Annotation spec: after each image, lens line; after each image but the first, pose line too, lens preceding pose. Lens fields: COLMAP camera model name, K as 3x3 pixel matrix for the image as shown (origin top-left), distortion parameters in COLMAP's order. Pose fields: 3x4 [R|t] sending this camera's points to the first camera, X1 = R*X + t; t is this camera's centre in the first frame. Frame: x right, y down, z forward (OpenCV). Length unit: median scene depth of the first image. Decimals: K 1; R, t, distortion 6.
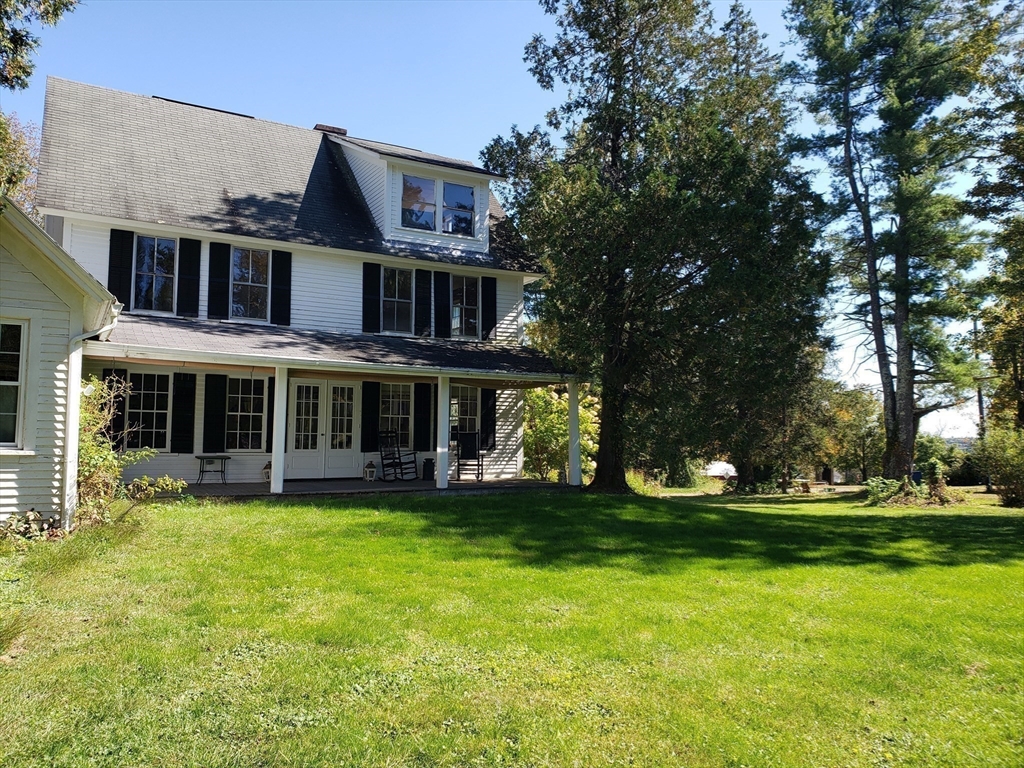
lens RADIAL K [[806.4, 0, 521.8], [0, 806.4, 383.1], [0, 0, 1]] dist [0.047245, -0.011343]
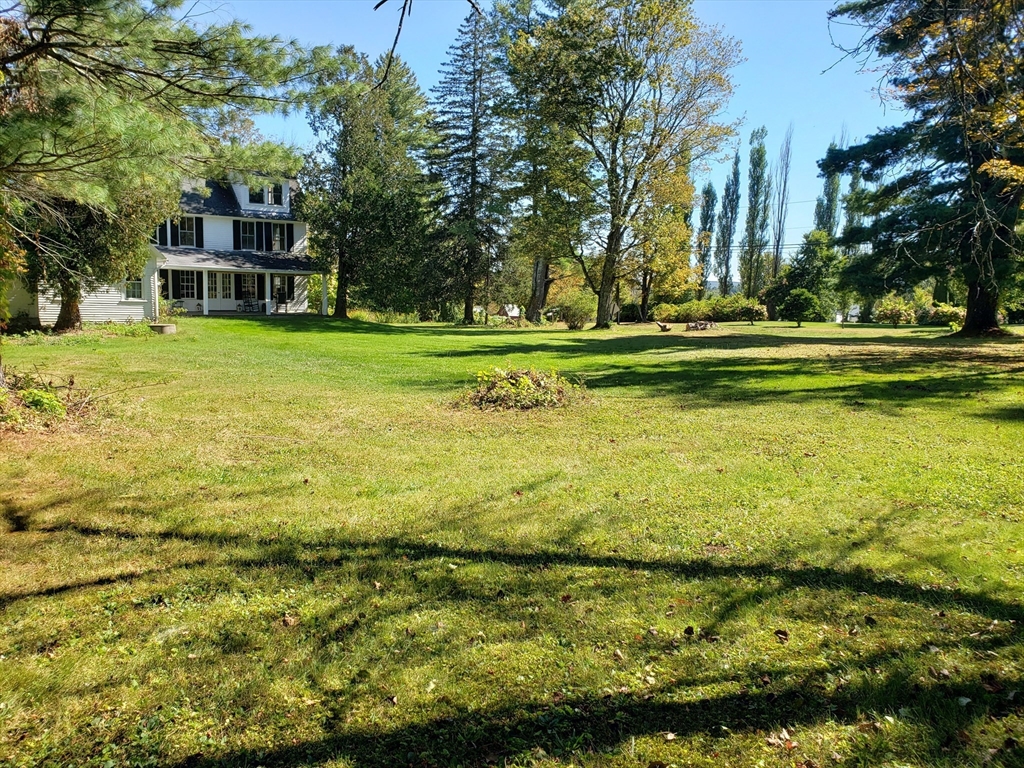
lens RADIAL K [[806.4, 0, 503.3], [0, 806.4, 392.4], [0, 0, 1]] dist [0.047245, -0.011343]
pose [[0.988864, 0.003000, 0.148792, 0.233857], [-0.033713, 0.978322, 0.204328, -0.165868], [-0.144953, -0.207069, 0.967528, -1.513025]]
